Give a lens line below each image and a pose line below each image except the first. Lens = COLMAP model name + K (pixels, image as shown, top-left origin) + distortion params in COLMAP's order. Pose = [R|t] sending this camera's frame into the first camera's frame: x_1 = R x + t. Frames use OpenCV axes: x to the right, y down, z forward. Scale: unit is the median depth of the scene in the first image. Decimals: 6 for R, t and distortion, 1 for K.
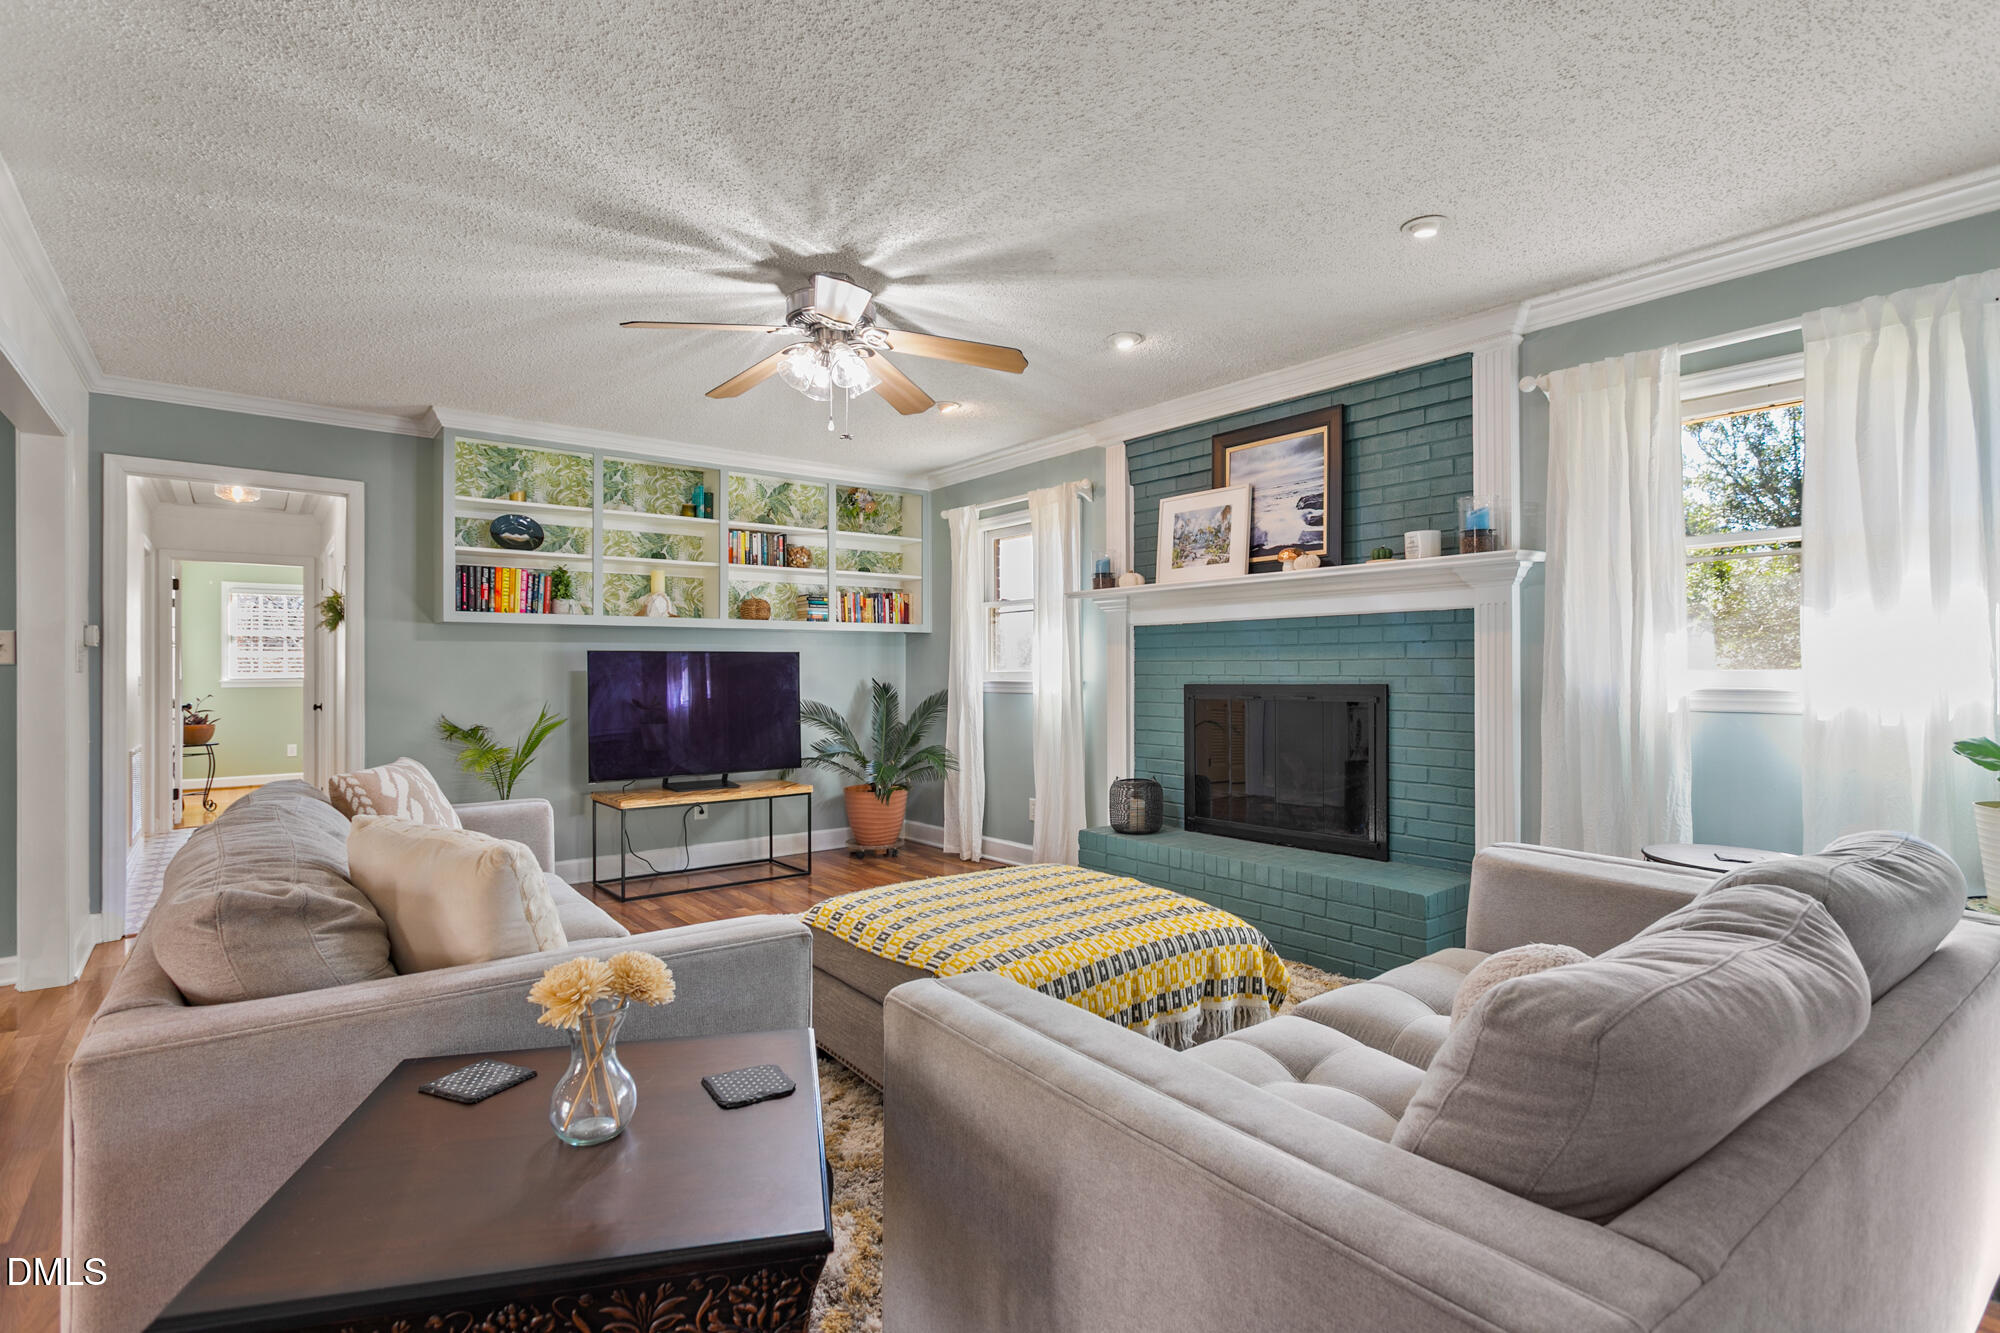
lens RADIAL K [[967.8, 0, 992.9], [0, 967.8, 668.6], [0, 0, 1]] dist [-0.001516, 0.001663]
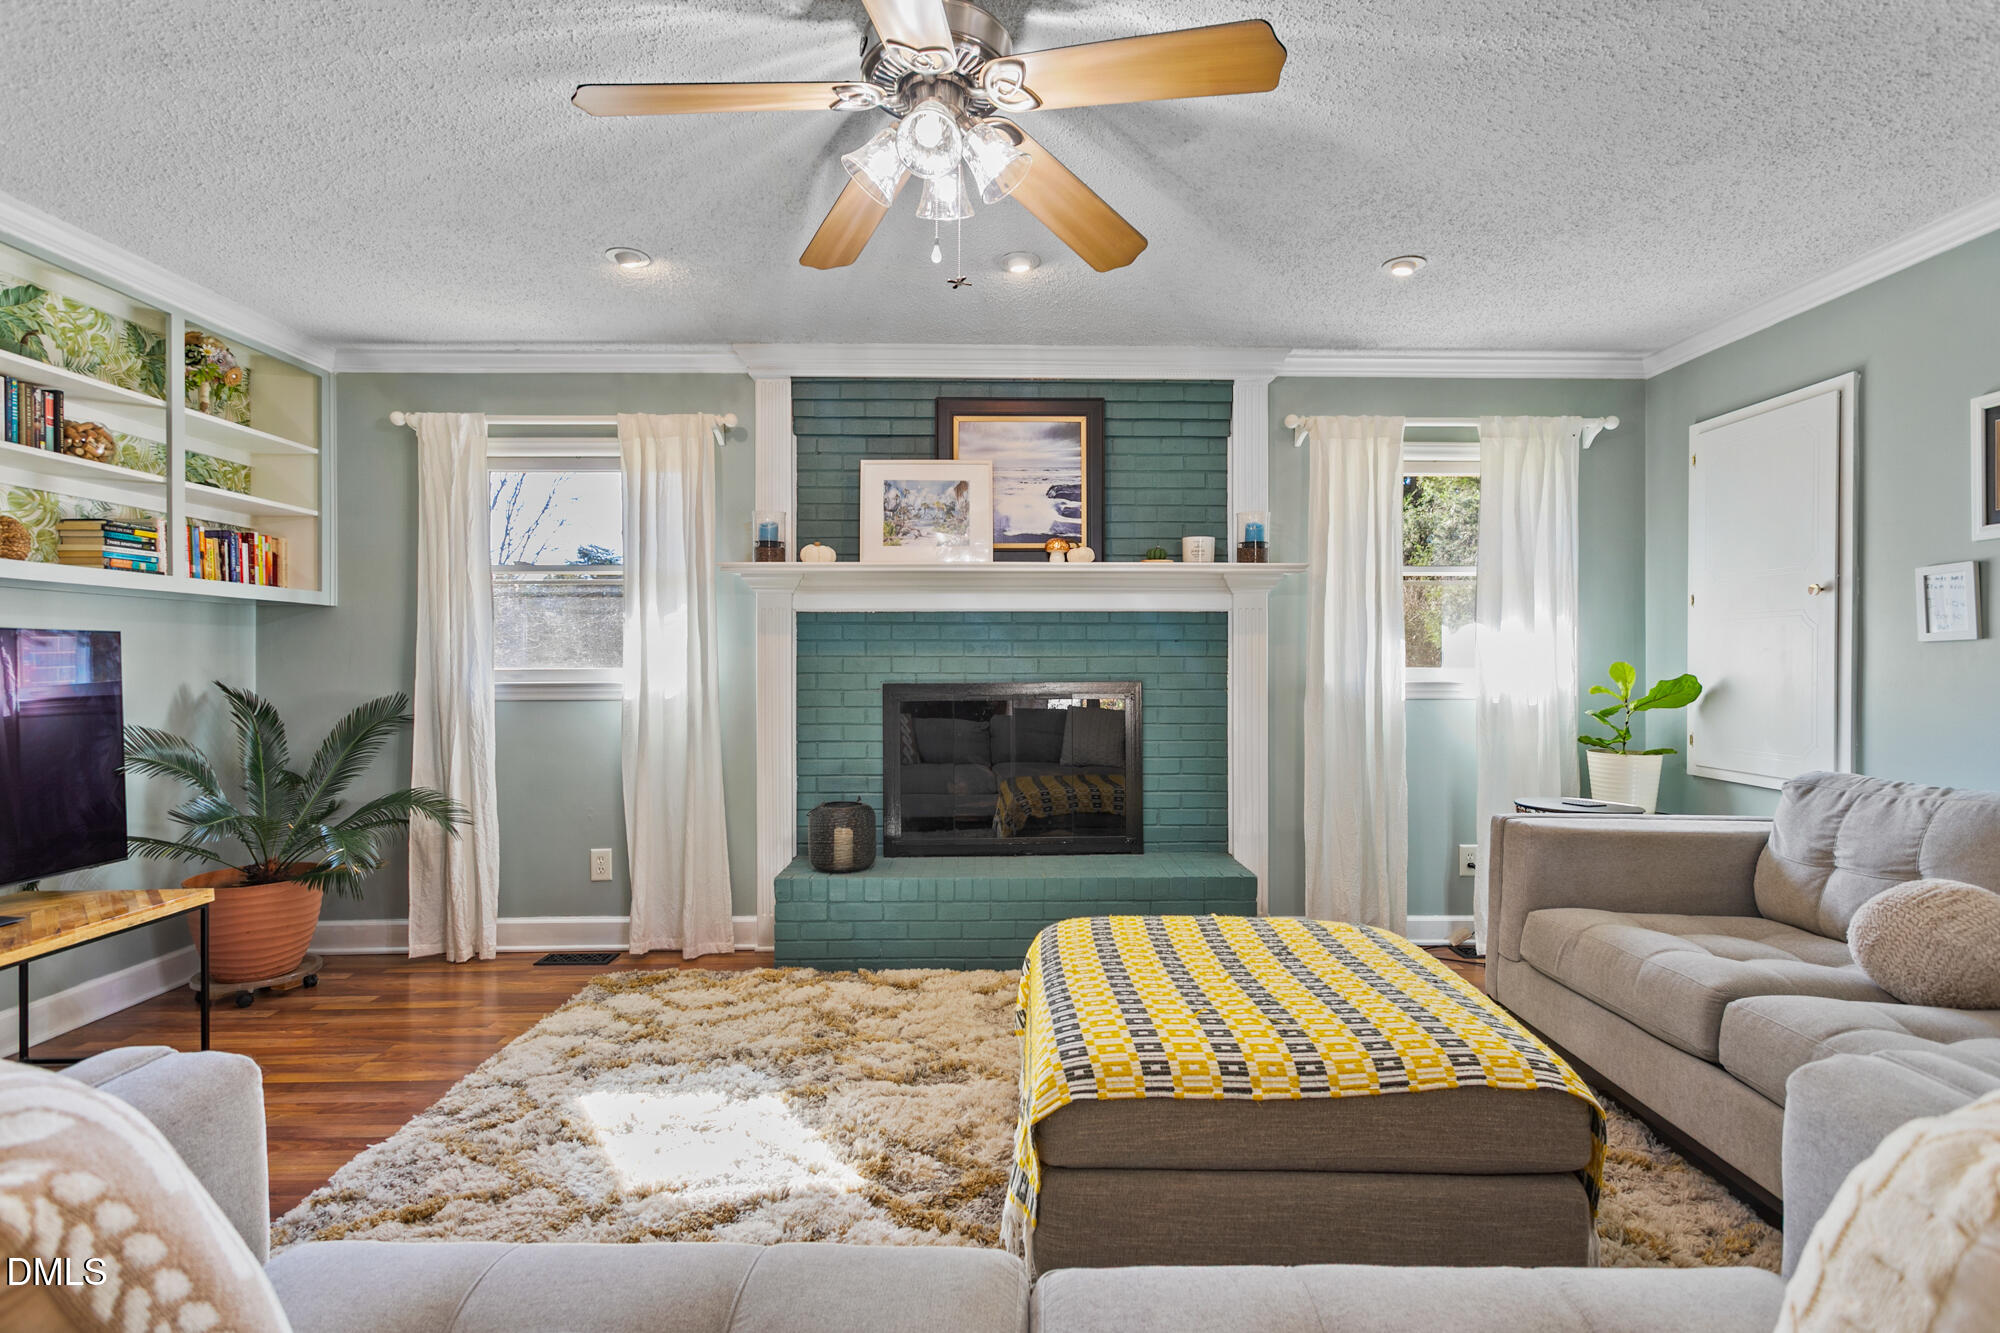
lens RADIAL K [[967.8, 0, 999.7], [0, 967.8, 664.1], [0, 0, 1]] dist [-0.001516, 0.001663]
pose [[0.601333, 0.003140, 0.798992, -0.448818], [-0.002459, 0.999995, -0.002079, 0.000445], [-0.798995, -0.000715, 0.601338, 0.446422]]
